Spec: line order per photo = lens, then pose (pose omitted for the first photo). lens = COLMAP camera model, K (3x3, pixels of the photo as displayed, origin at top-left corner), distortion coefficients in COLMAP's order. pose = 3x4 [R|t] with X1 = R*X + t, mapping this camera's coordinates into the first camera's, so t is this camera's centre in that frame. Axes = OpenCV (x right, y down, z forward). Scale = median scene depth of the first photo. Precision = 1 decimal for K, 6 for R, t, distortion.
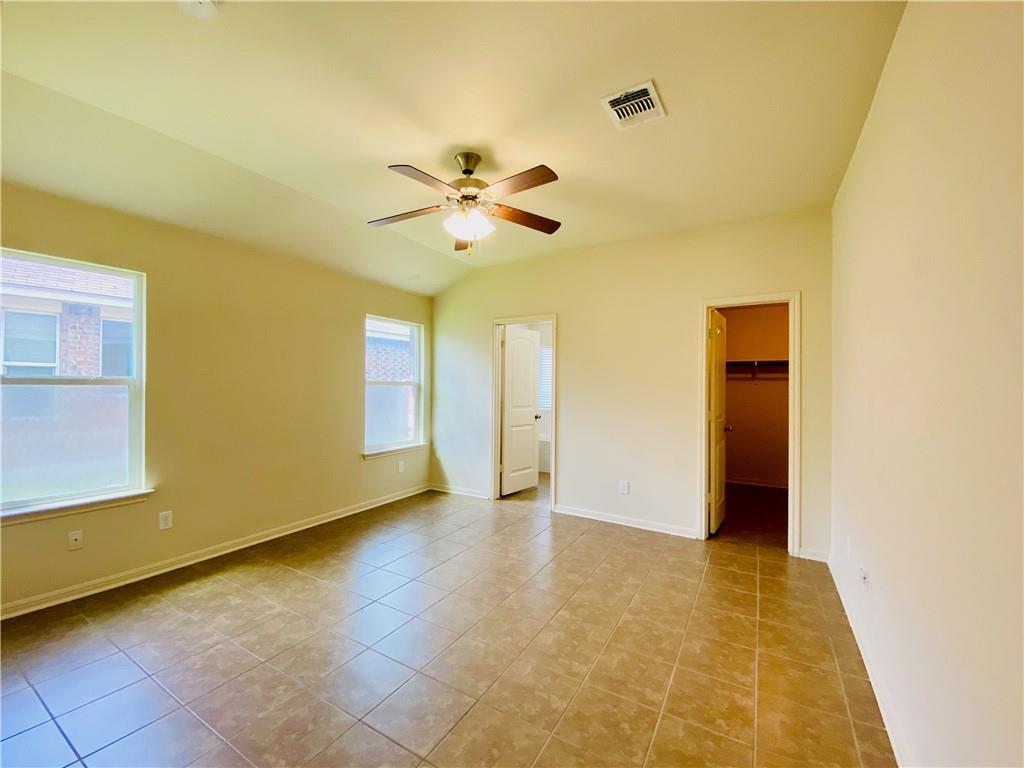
lens RADIAL K [[418.5, 0, 509.2], [0, 418.5, 387.5], [0, 0, 1]] dist [0.001929, -0.011984]
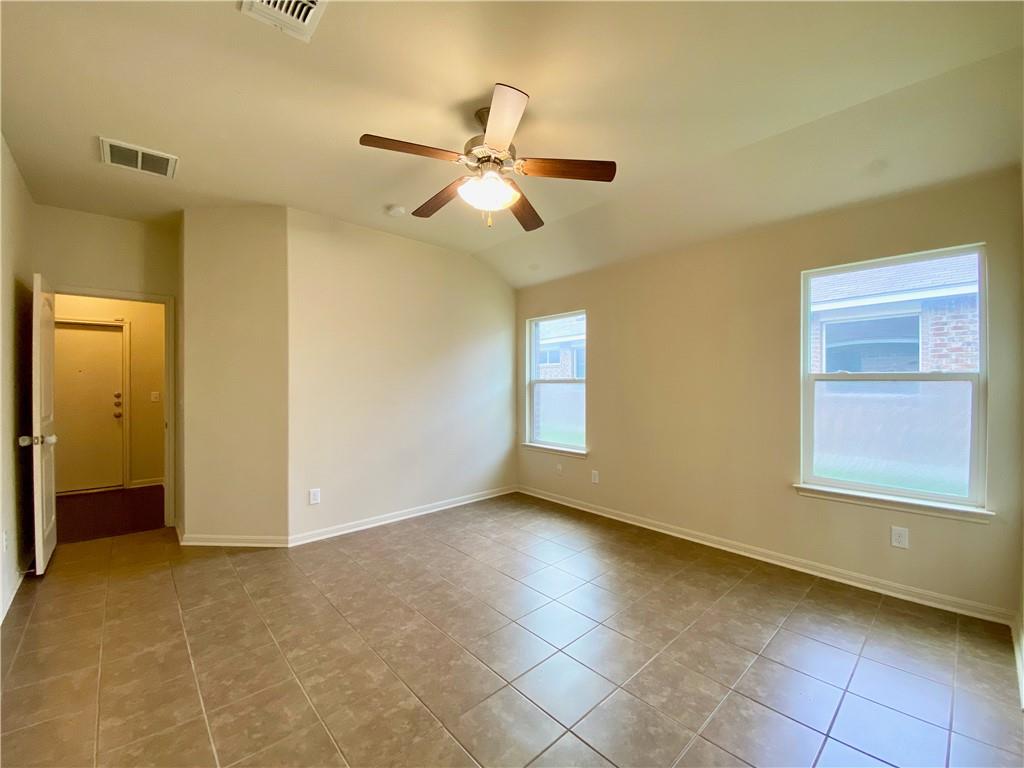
lens RADIAL K [[416.8, 0, 512.0], [0, 416.8, 384.0], [0, 0, 1]] dist [0.040313, -0.026831]
pose [[-0.288846, -0.002937, -0.957371, 0.840602], [-0.004724, 0.999987, -0.001643, 0.002420], [0.957364, 0.004048, -0.288857, 1.499618]]
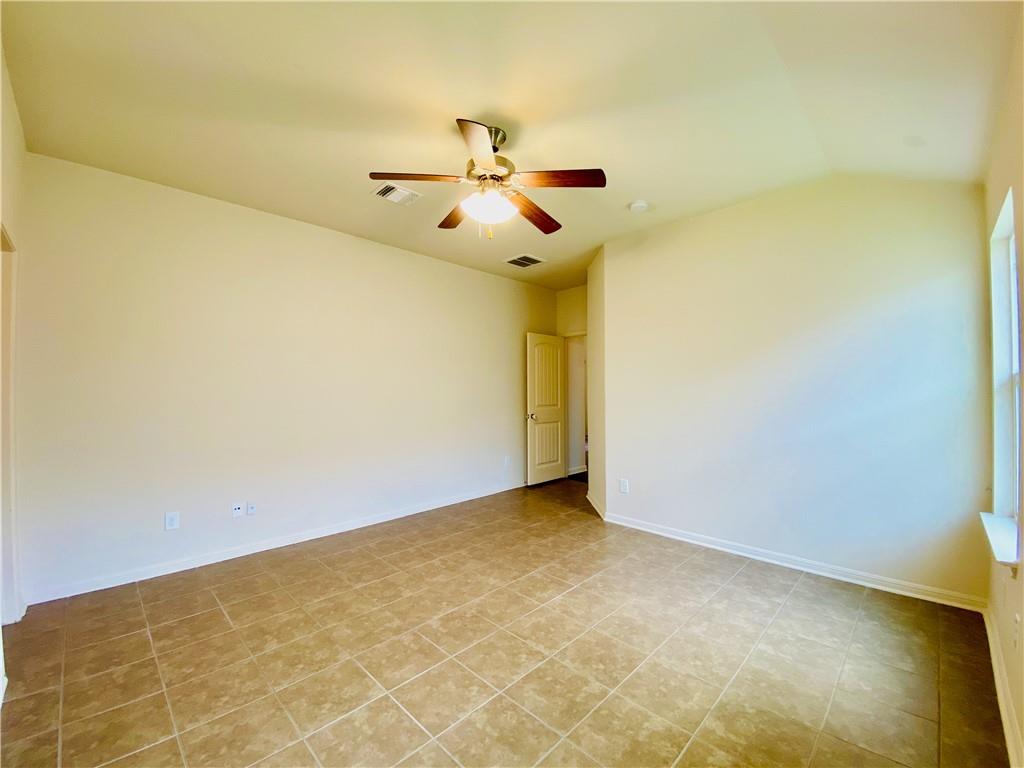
lens RADIAL K [[424.7, 0, 512.3], [0, 424.7, 367.4], [0, 0, 1]] dist [0.028153, -0.020742]
pose [[-0.970855, 0.009138, 0.239495, -0.438624], [-0.002558, 0.998821, -0.048479, 0.013986], [-0.239655, -0.047678, -0.969687, 2.224454]]
